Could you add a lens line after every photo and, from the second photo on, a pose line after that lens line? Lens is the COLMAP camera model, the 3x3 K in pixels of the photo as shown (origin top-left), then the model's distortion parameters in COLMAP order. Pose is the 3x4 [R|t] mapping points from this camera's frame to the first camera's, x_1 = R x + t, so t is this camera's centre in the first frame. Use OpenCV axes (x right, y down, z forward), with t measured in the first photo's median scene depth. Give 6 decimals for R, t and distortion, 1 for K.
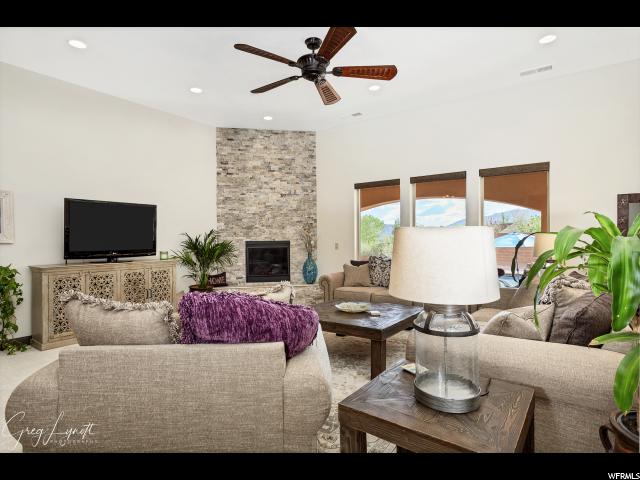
lens RADIAL K [[357.1, 0, 321.1], [0, 357.1, 240.0], [0, 0, 1]] dist [-0.003477, 0.000997]
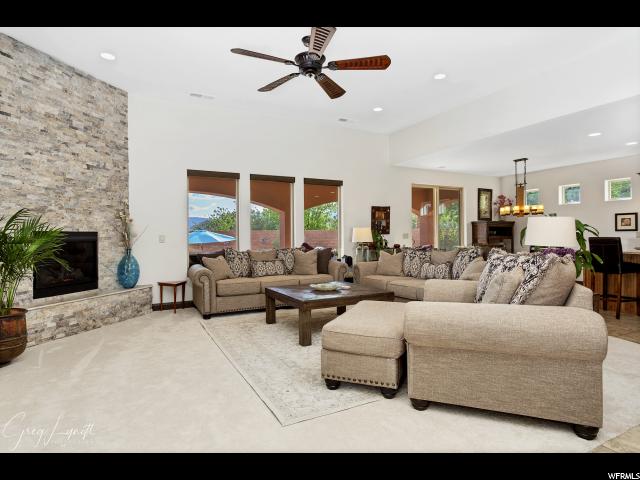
lens RADIAL K [[357.1, 0, 320.7], [0, 357.1, 238.9], [0, 0, 1]] dist [-0.003477, 0.000997]
pose [[0.435942, -0.003320, 0.899969, -0.540337], [0.009737, 0.999952, -0.001028, 0.021445], [-0.899922, 0.009211, 0.435954, 0.288029]]
